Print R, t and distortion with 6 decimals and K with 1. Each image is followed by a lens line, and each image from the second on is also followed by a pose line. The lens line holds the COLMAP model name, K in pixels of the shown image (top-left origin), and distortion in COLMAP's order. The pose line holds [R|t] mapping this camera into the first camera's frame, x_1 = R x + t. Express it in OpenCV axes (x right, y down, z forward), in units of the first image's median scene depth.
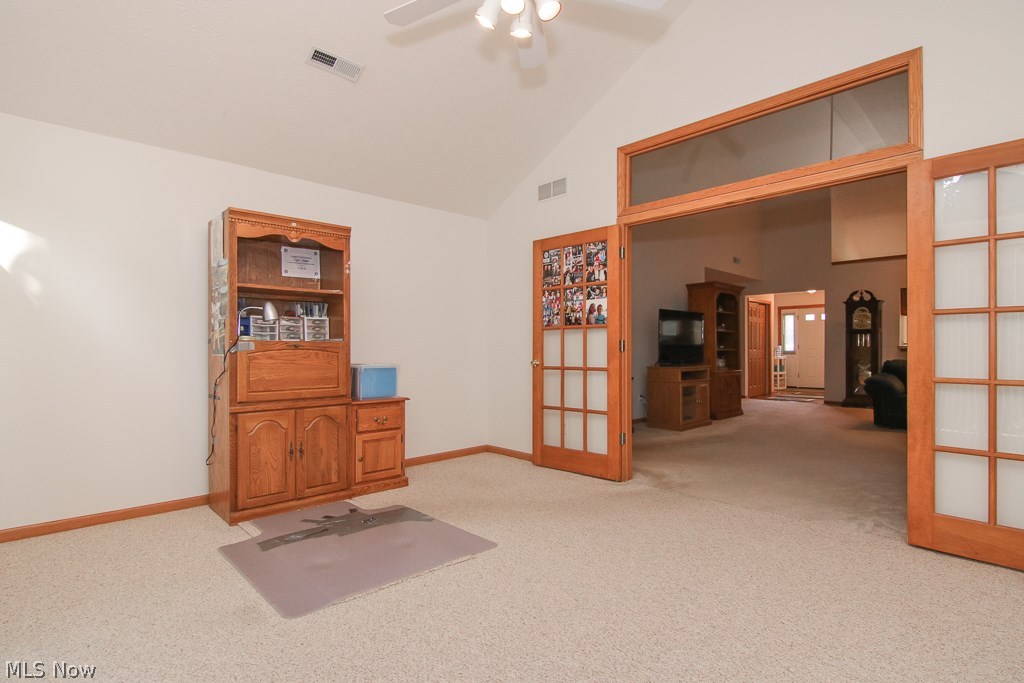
lens RADIAL K [[518.4, 0, 509.7], [0, 518.4, 349.9], [0, 0, 1]] dist [-0.001249, -0.001008]
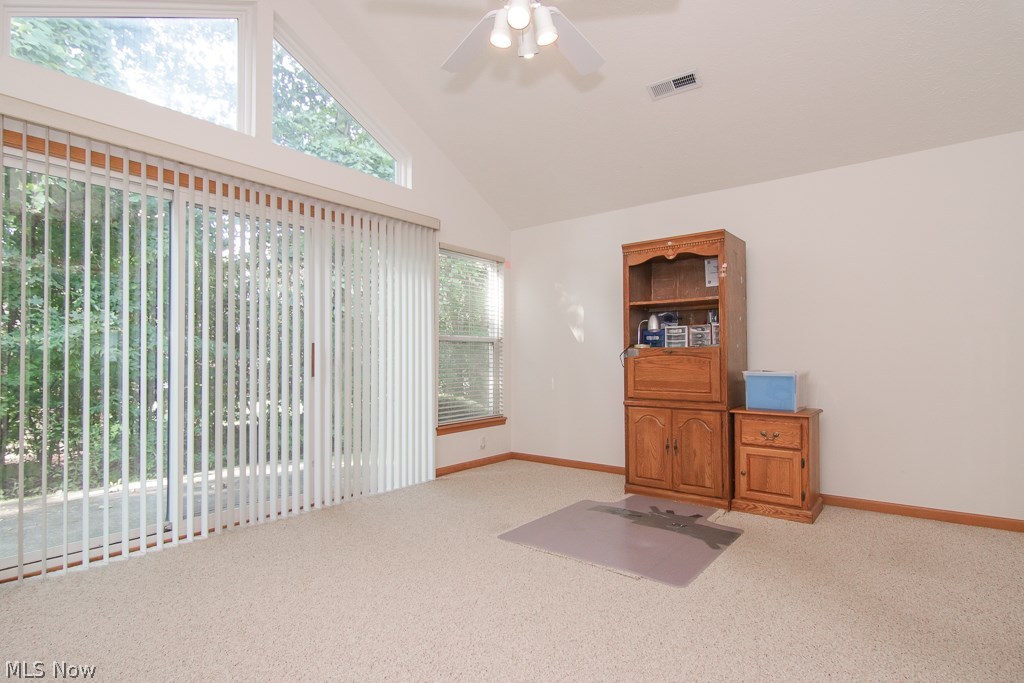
lens RADIAL K [[518.4, 0, 509.7], [0, 518.4, 349.9], [0, 0, 1]] dist [-0.001249, -0.001008]
pose [[0.140097, -0.012961, -0.990053, 0.637579], [0.000540, 0.999915, -0.013014, 0.002181], [0.990138, 0.001289, 0.140093, 0.499923]]
